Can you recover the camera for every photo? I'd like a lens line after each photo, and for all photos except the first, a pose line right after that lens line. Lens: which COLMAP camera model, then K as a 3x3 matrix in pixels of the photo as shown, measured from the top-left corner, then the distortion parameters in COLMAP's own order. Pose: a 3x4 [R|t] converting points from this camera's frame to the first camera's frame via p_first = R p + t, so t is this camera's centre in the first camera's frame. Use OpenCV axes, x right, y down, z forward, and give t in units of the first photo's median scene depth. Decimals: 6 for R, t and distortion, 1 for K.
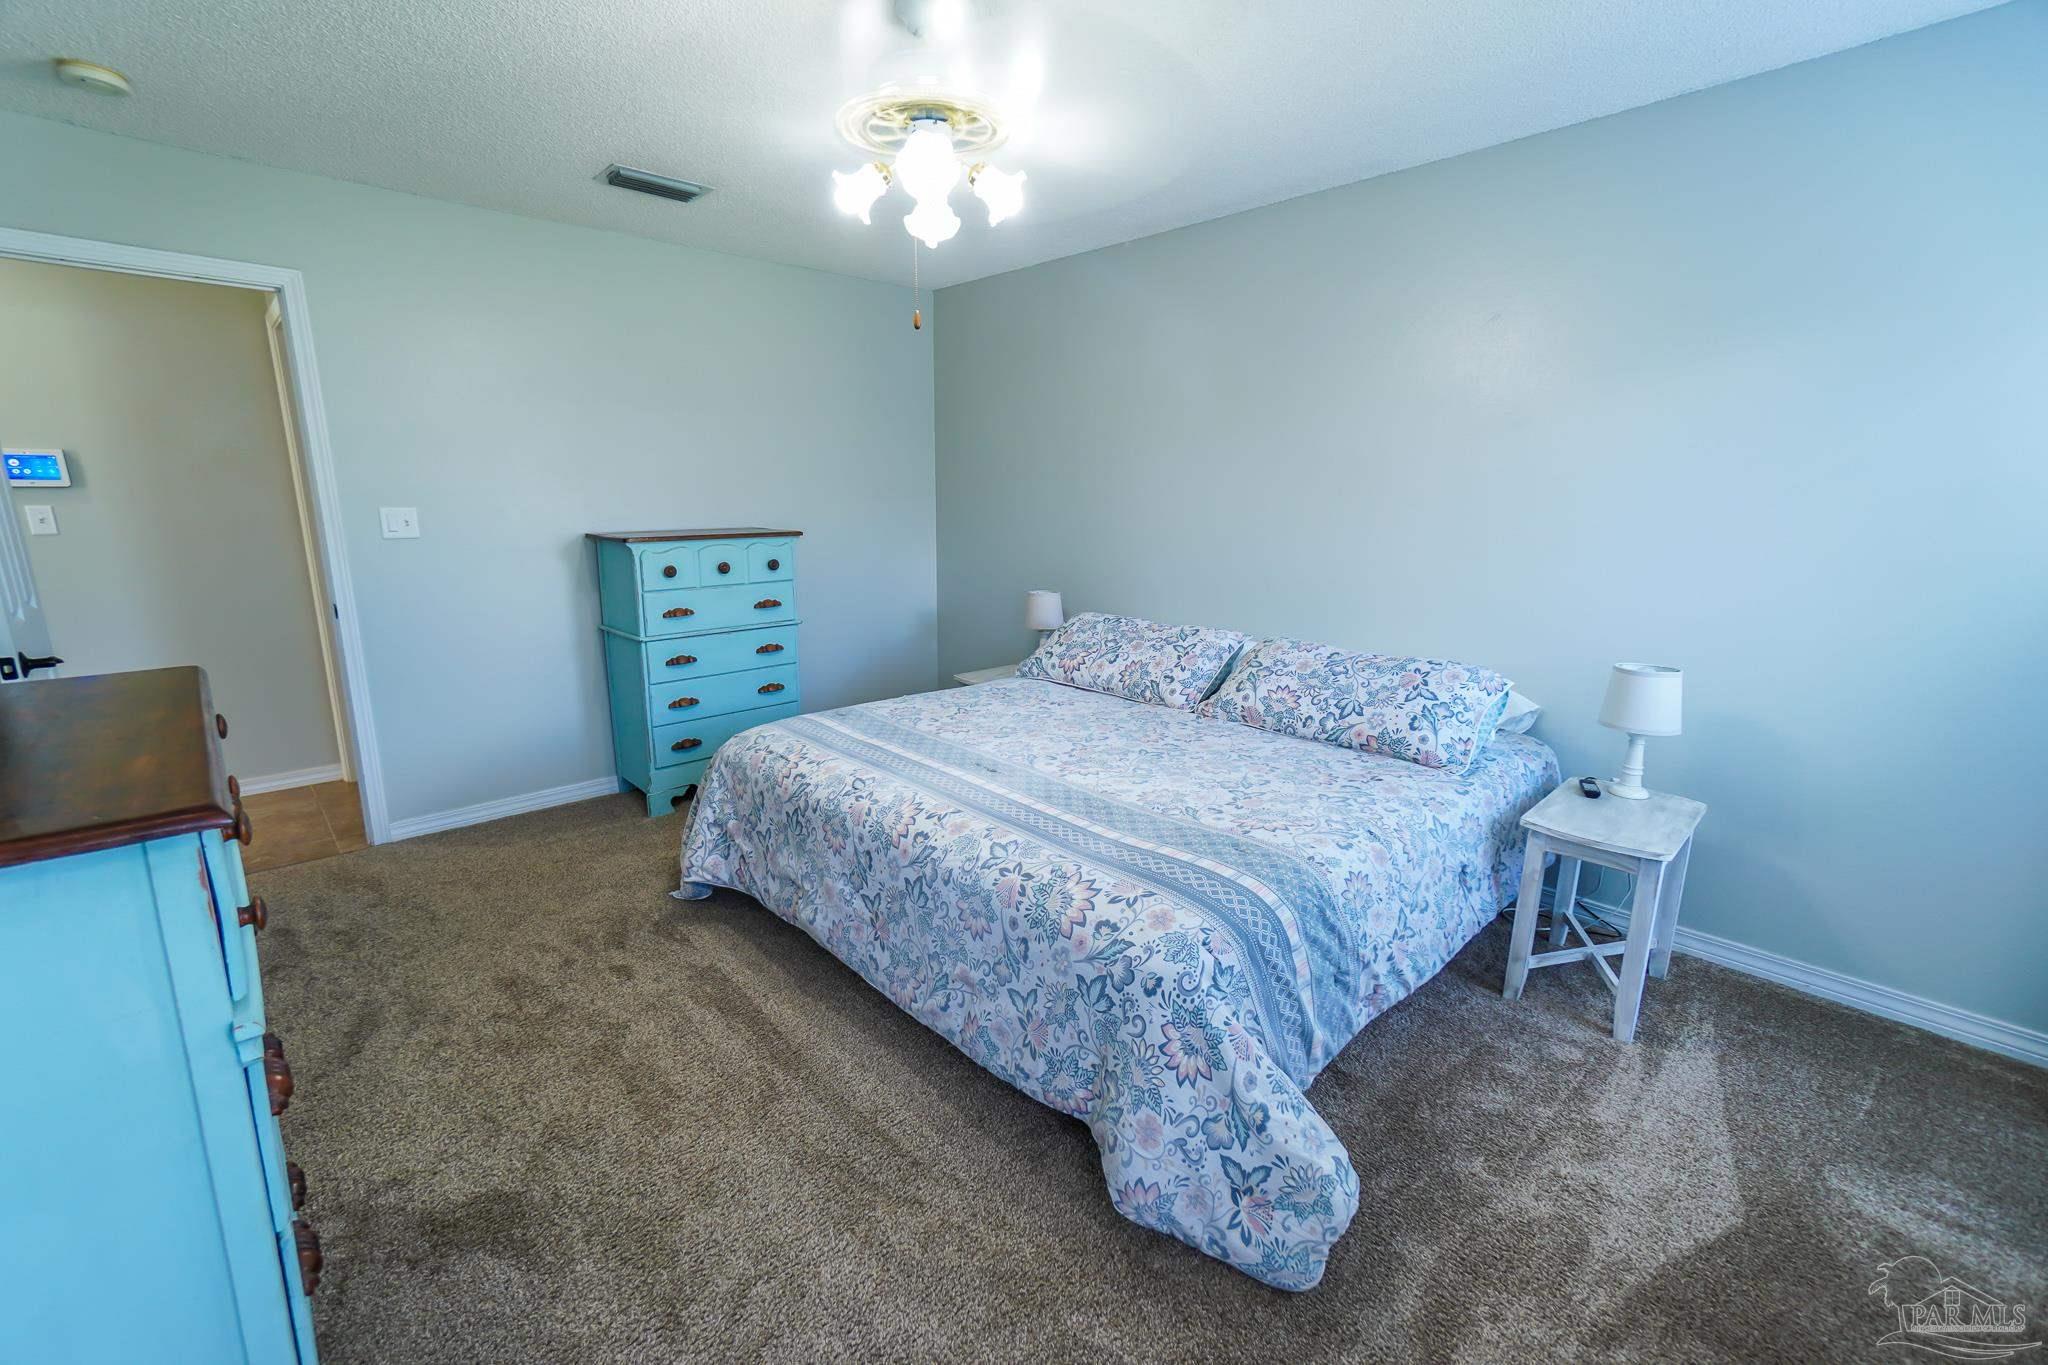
lens RADIAL K [[885.2, 0, 1008.1], [0, 885.2, 674.8], [0, 0, 1]] dist [-0.013371, 0.010265]
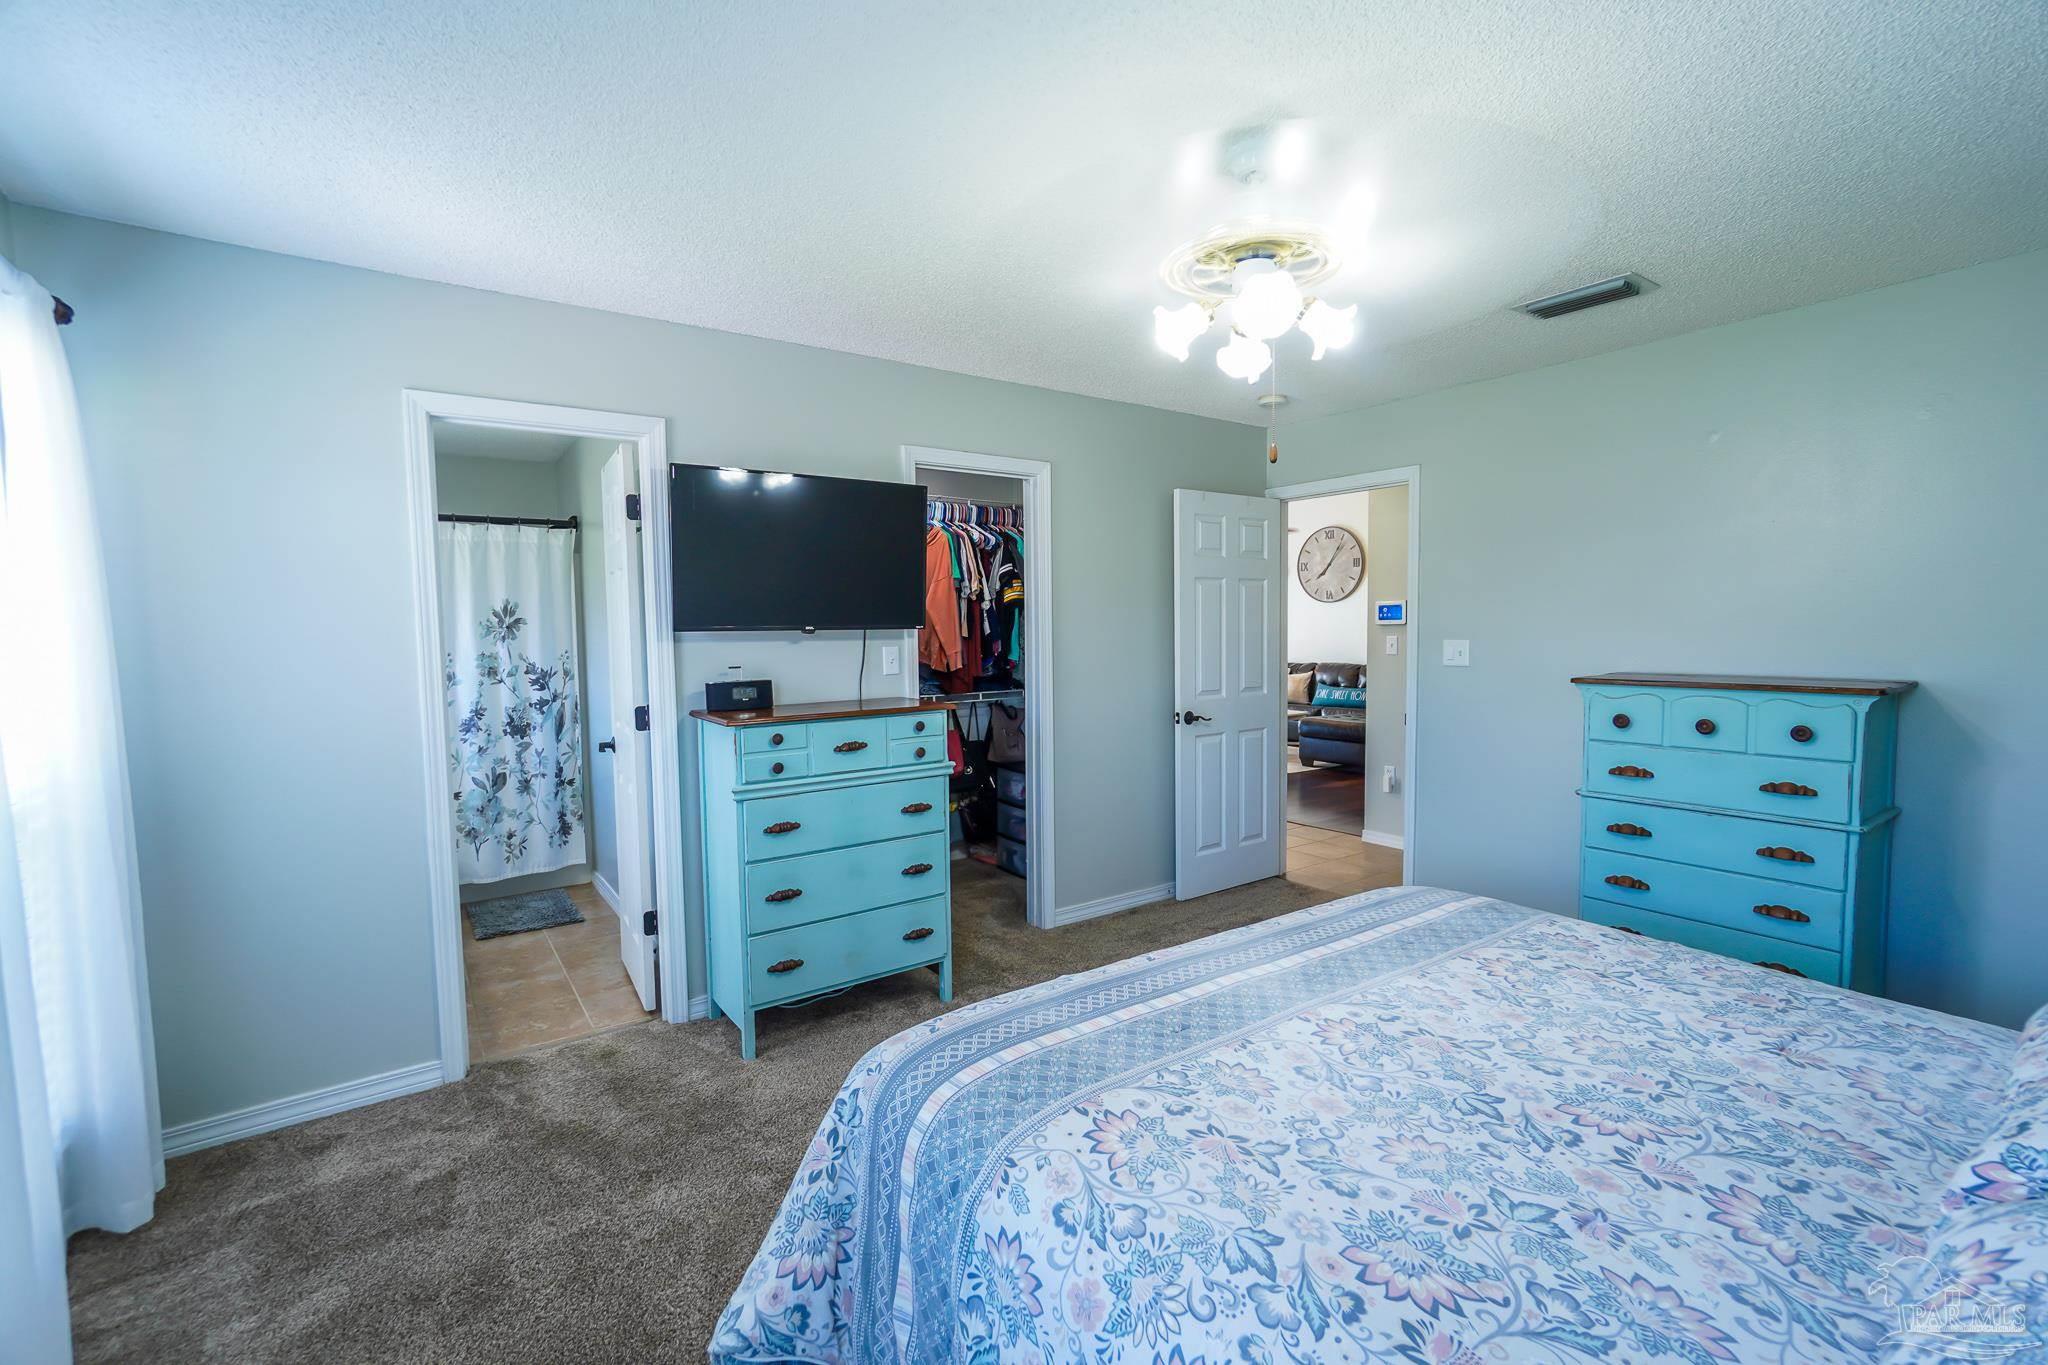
lens RADIAL K [[885.2, 0, 1006.8], [0, 885.2, 679.5], [0, 0, 1]] dist [-0.013371, 0.010265]
pose [[-0.135076, 0.060365, -0.988995, 0.719639], [-0.195039, 0.976994, 0.086271, -0.156569], [0.971450, 0.204546, -0.120195, 0.722513]]
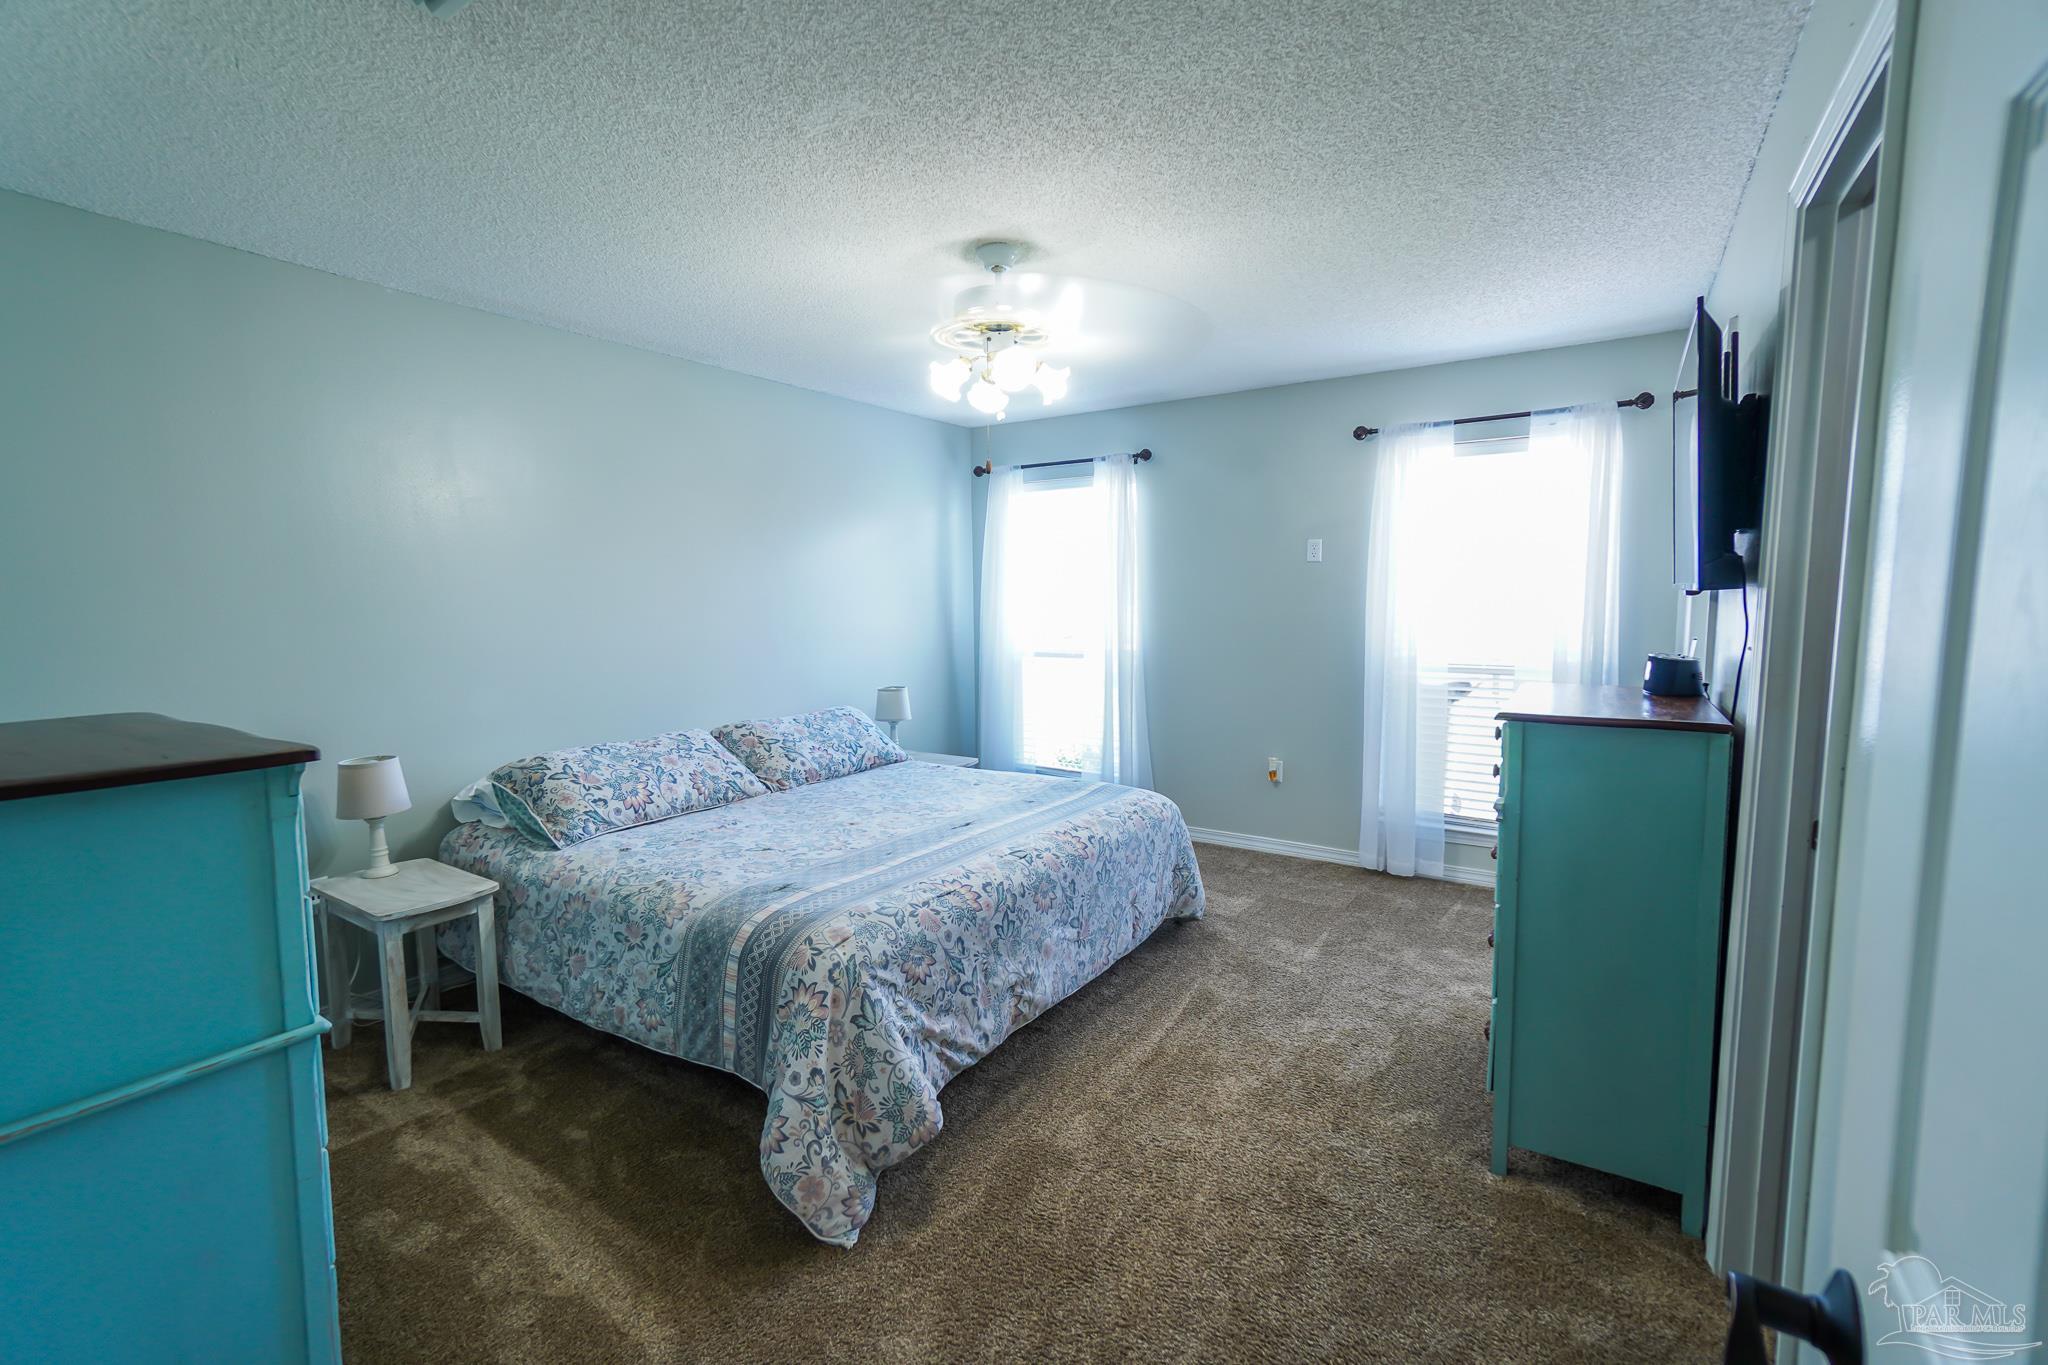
lens RADIAL K [[885.2, 0, 1019.0], [0, 885.2, 683.7], [0, 0, 1]] dist [-0.013371, 0.010265]
pose [[-0.230348, -0.102108, 0.967736, -1.112860], [0.208105, 0.966304, 0.151492, -0.232631], [-0.950596, 0.236286, -0.201337, 1.050321]]
